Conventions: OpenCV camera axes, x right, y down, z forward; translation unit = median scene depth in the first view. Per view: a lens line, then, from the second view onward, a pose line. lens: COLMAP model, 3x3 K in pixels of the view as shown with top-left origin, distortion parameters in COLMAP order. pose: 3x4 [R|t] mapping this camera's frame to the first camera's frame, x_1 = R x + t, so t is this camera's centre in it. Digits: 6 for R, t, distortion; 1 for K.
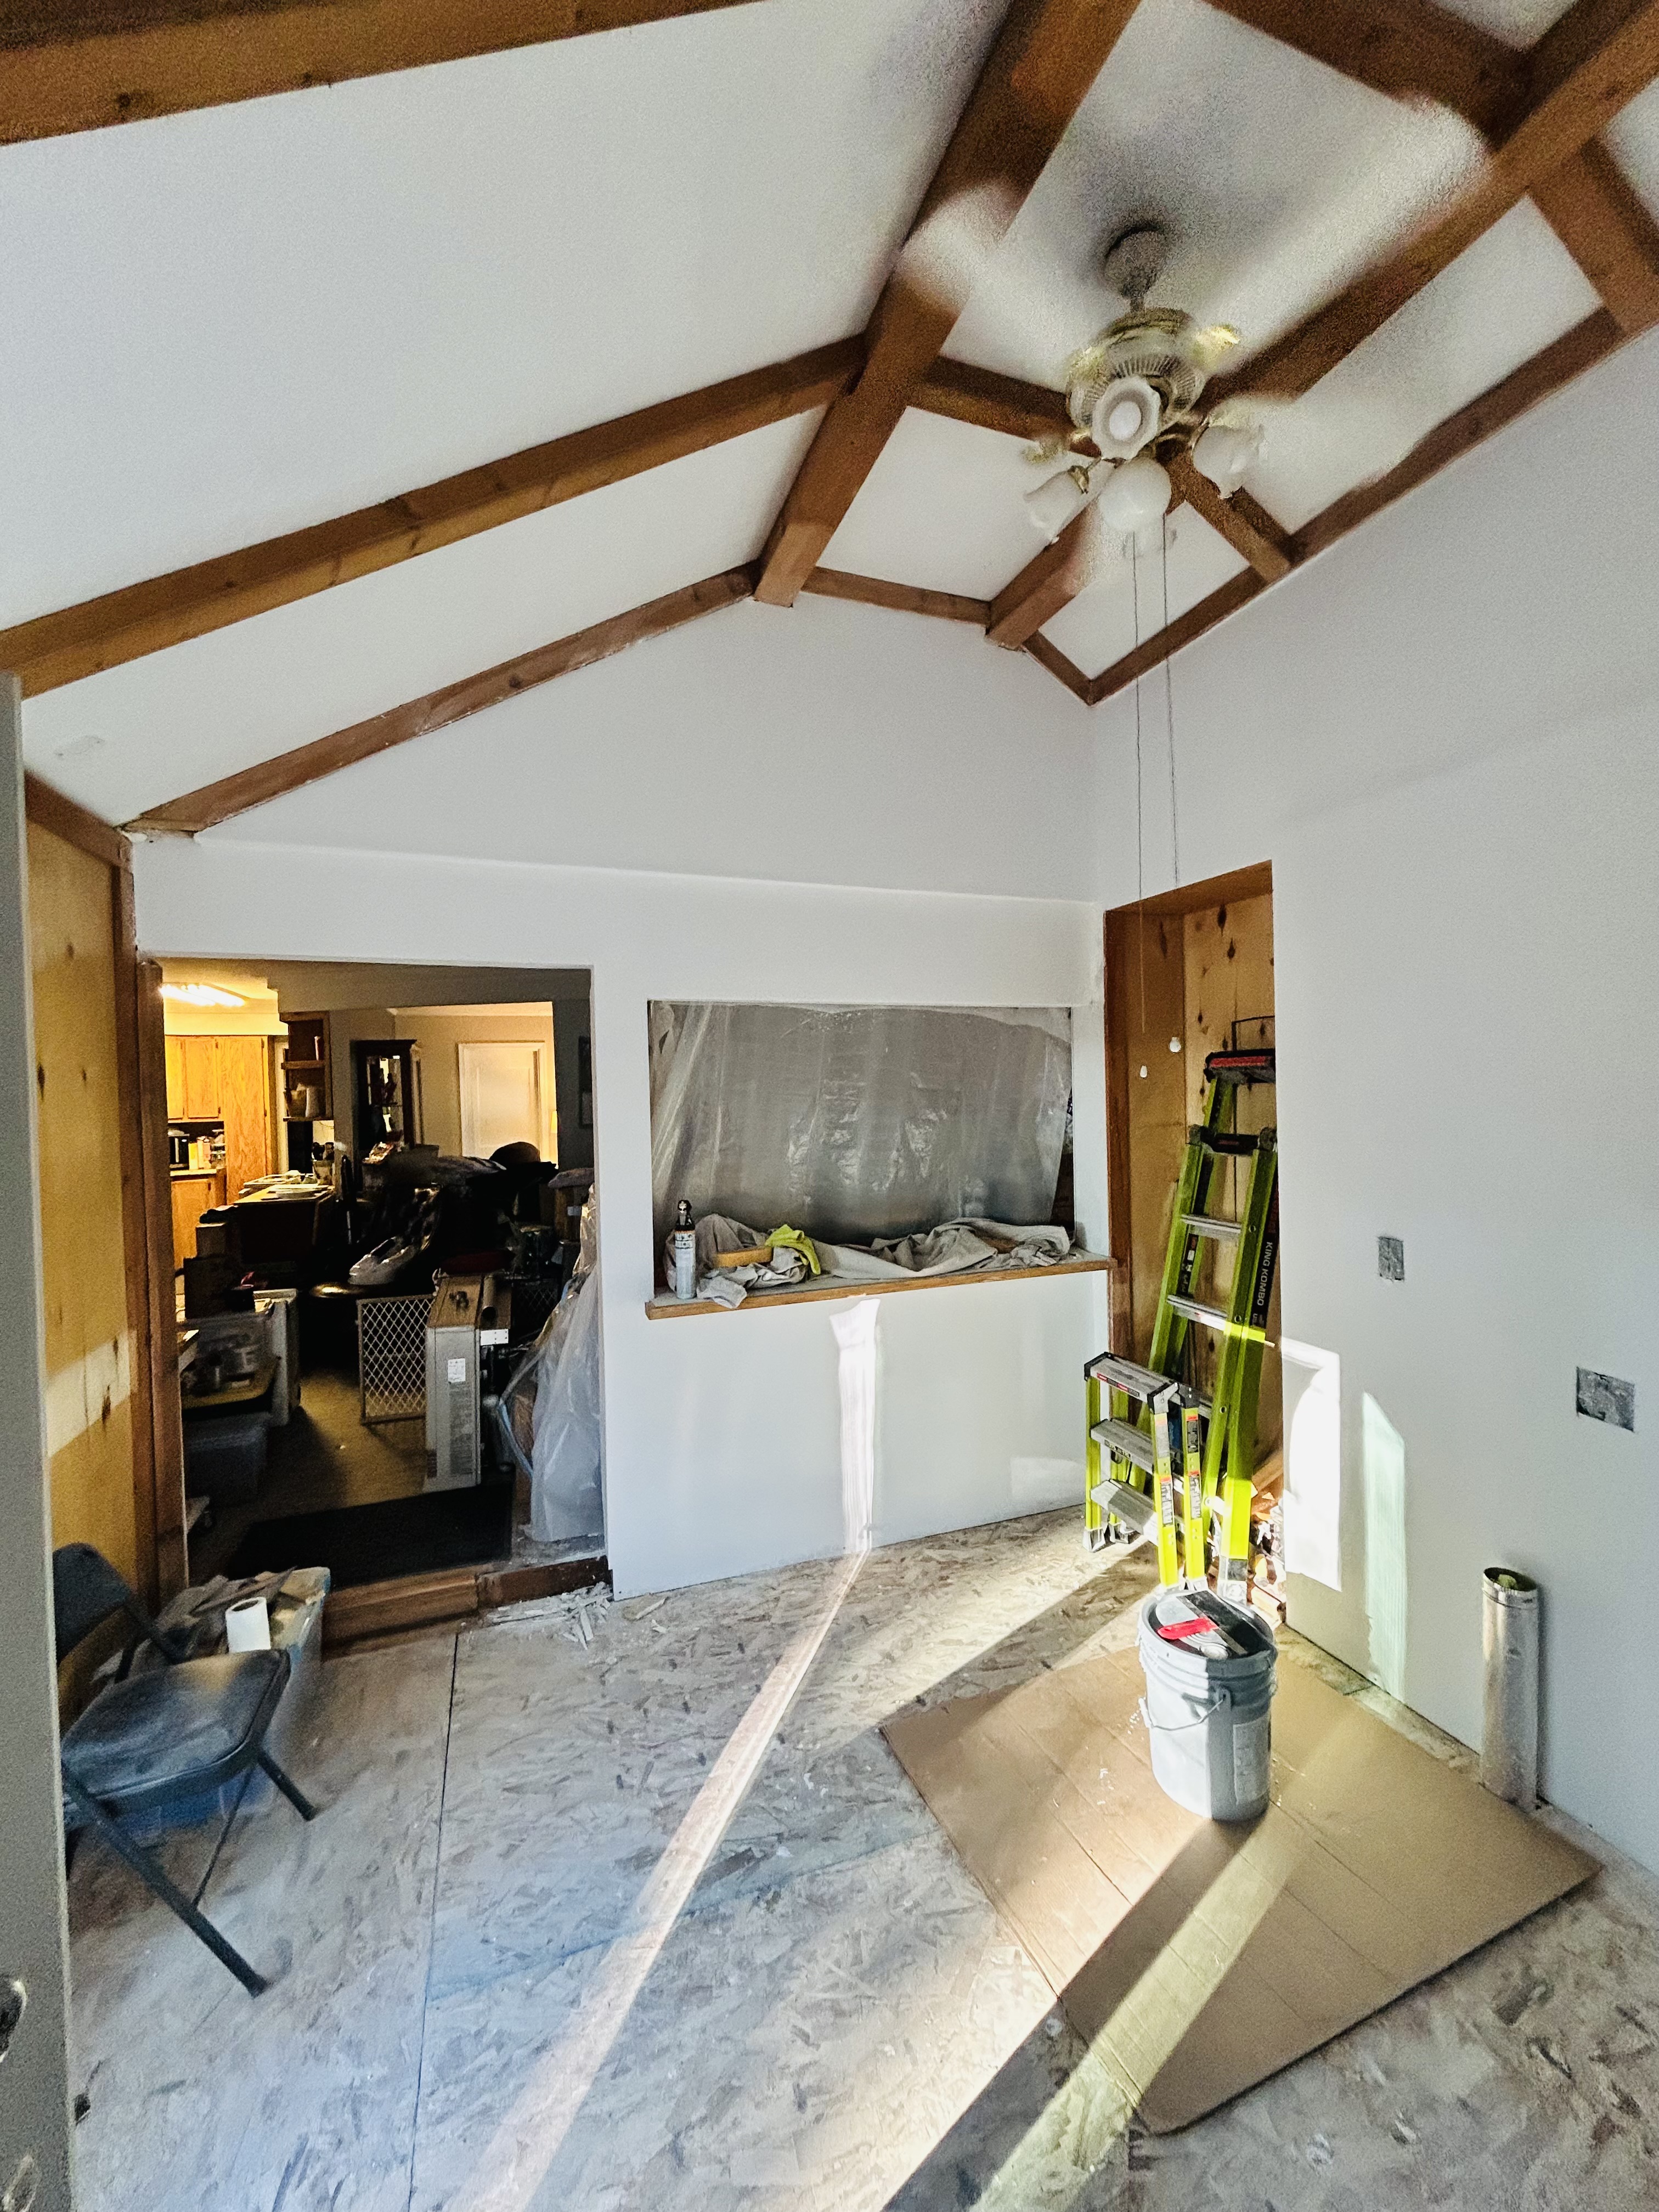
lens RADIAL K [[889.3, 0, 831.8], [0, 889.3, 1109.6], [0, 0, 1]] dist [-0.001100, -0.000306]
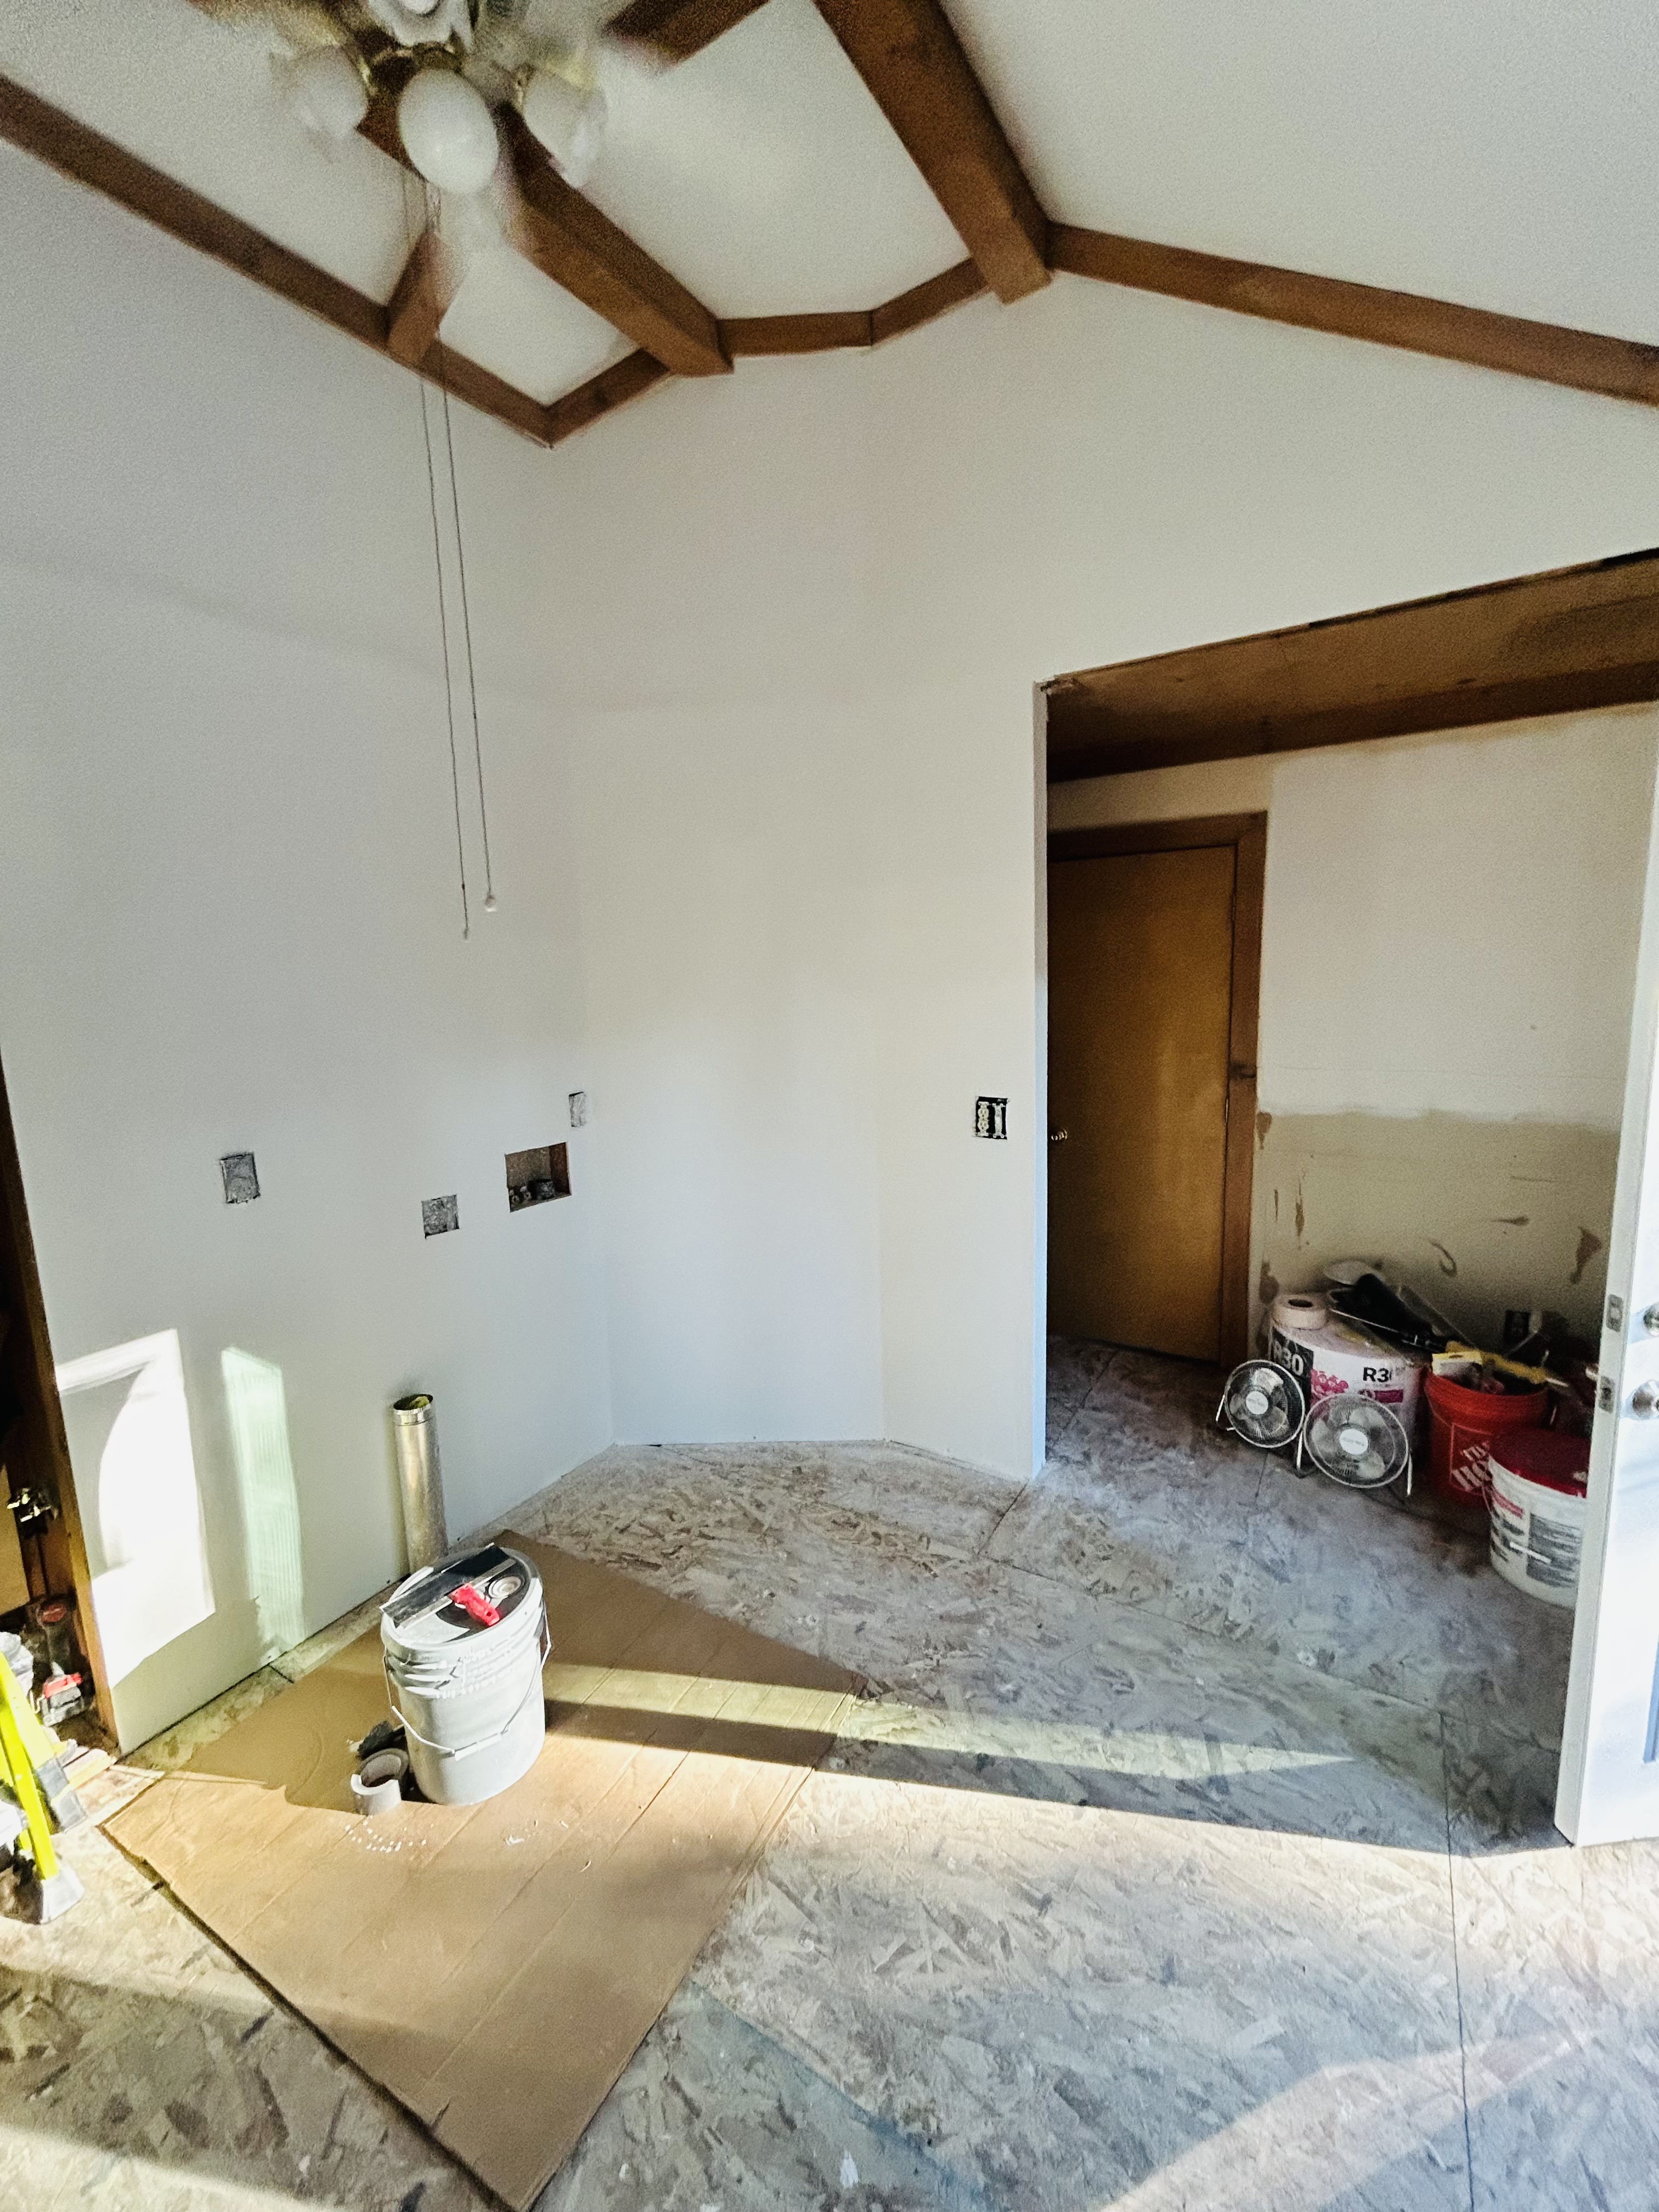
lens RADIAL K [[889.3, 0, 829.1], [0, 889.3, 1090.5], [0, 0, 1]] dist [-0.001100, -0.000306]
pose [[-0.608810, -0.067560, 0.790434, -0.525145], [0.070482, 0.987821, 0.138718, 0.005102], [-0.790179, 0.140164, -0.596633, 1.381724]]
